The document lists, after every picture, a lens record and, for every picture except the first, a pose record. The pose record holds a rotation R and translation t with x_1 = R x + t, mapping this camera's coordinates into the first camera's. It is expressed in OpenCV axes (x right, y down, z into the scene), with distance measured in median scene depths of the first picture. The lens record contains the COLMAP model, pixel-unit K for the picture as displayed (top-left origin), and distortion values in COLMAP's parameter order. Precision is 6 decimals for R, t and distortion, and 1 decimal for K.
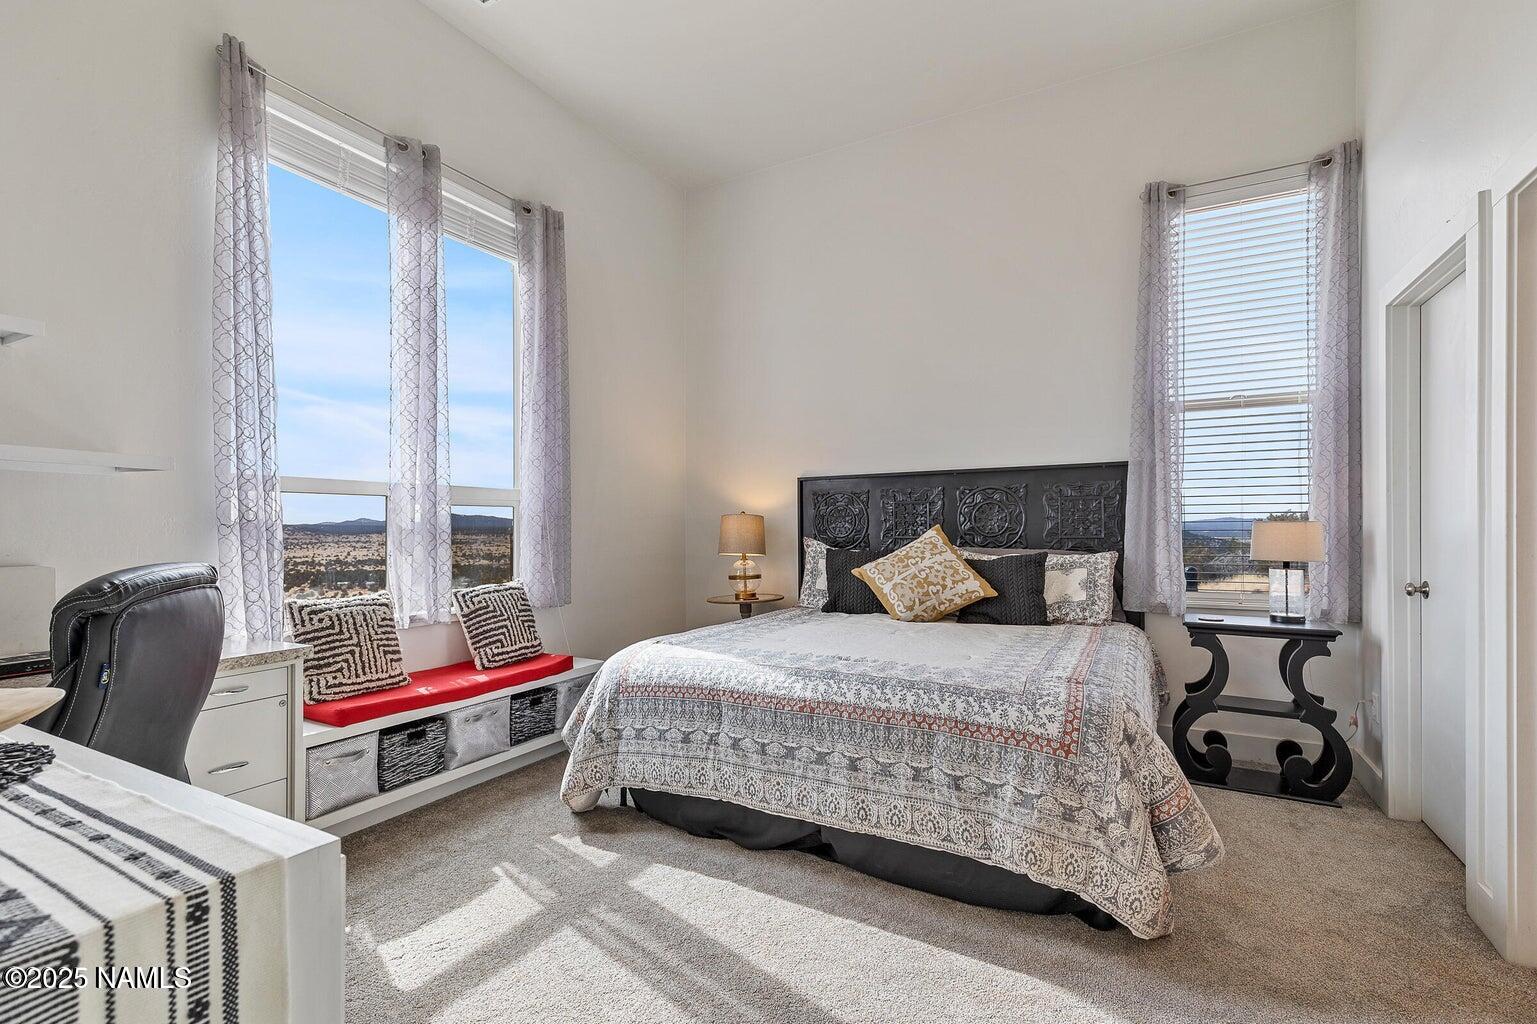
lens RADIAL K [[694.2, 0, 763.6], [0, 694.2, 525.1], [0, 0, 1]] dist [0.008729, -0.000955]
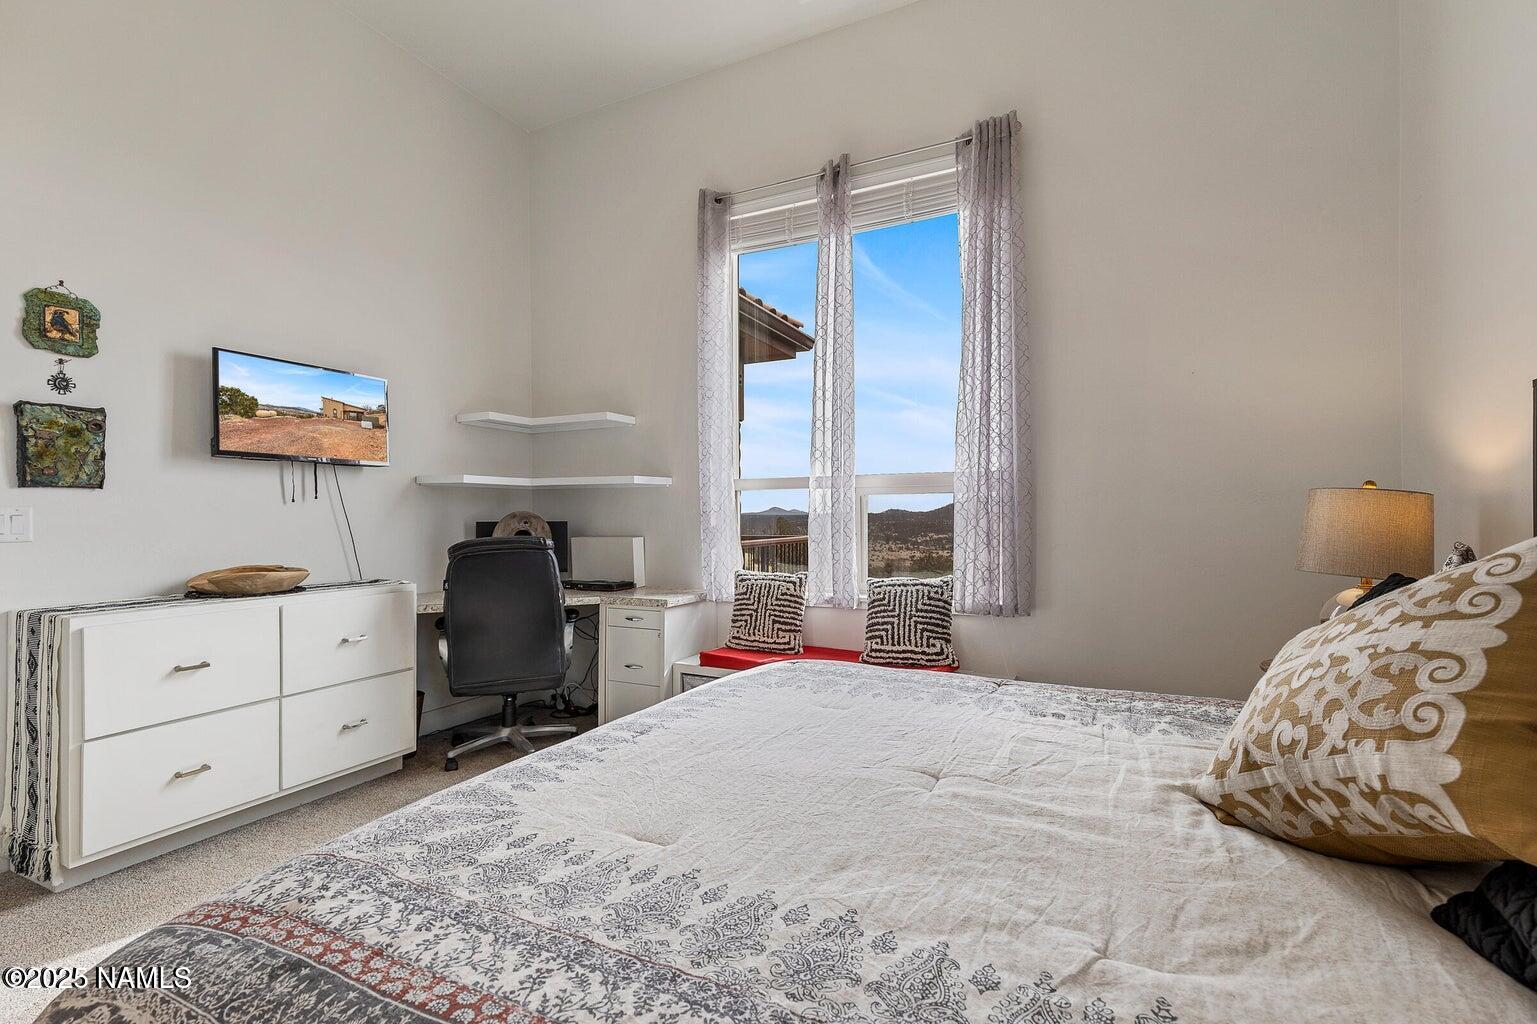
lens RADIAL K [[694.2, 0, 768.0], [0, 694.2, 509.4], [0, 0, 1]] dist [0.008729, -0.000955]
pose [[0.049492, -0.003916, -0.998767, 0.552266], [0.006751, 0.999971, -0.003586, -0.004361], [0.998752, -0.006565, 0.049517, 0.796921]]
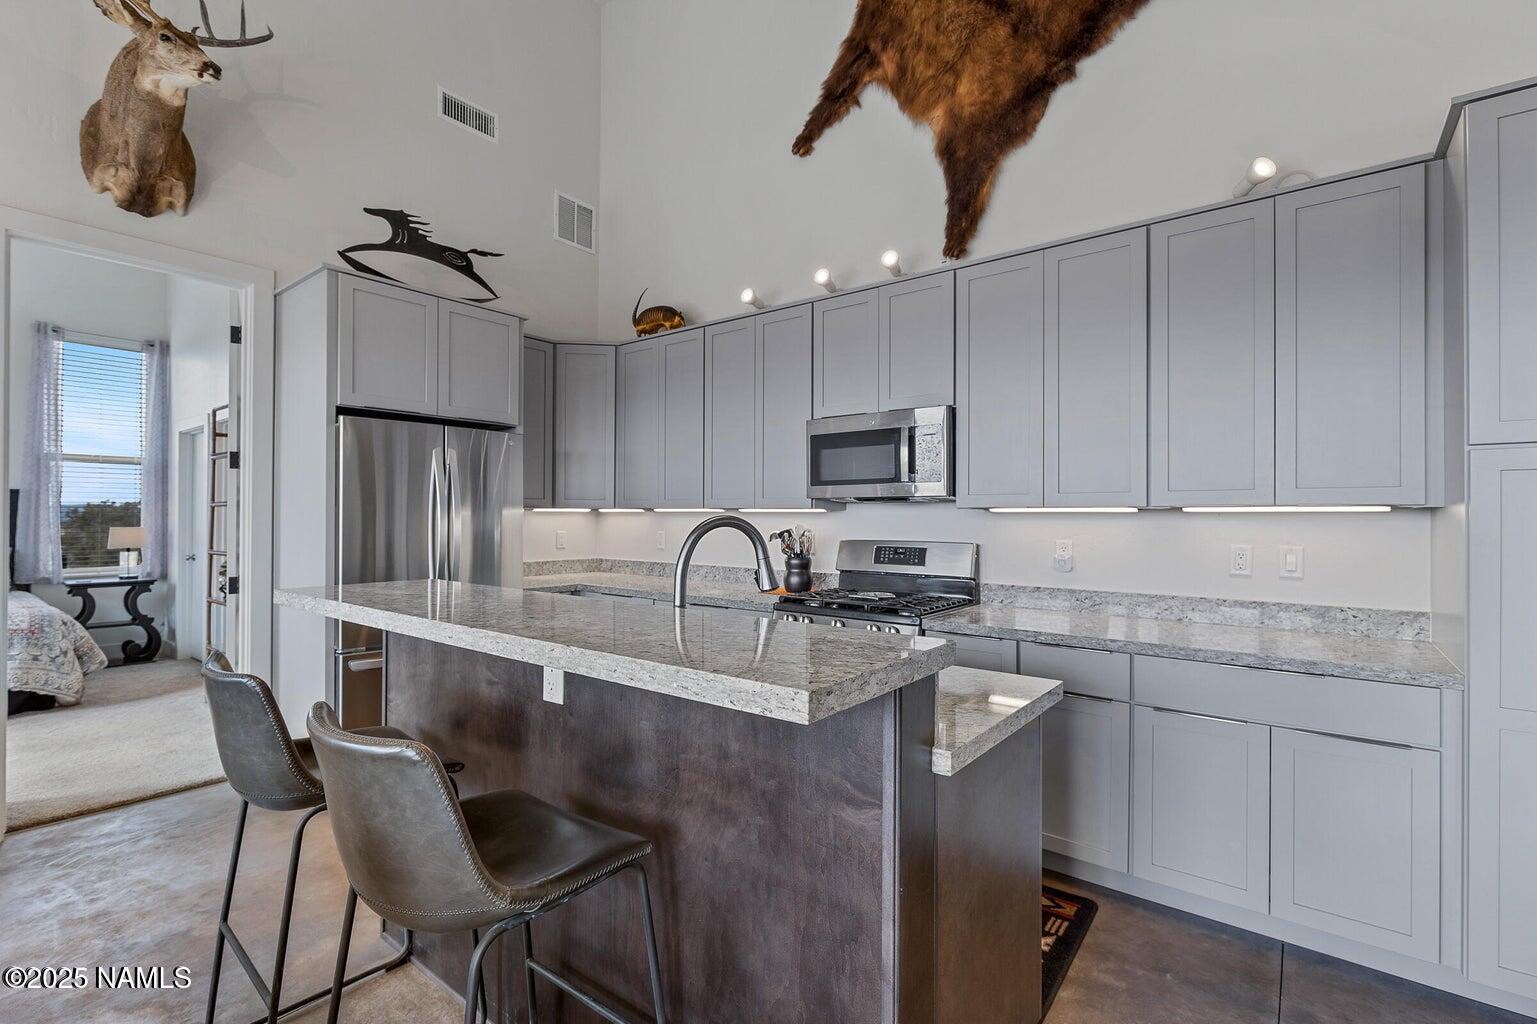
lens RADIAL K [[694.2, 0, 771.5], [0, 694.2, 518.3], [0, 0, 1]] dist [0.008729, -0.000955]
pose [[0.157988, 0.004161, 0.987432, -0.935242], [-0.010153, 0.999945, -0.002589, -0.046162], [-0.987389, -0.009617, 0.158021, -1.130677]]
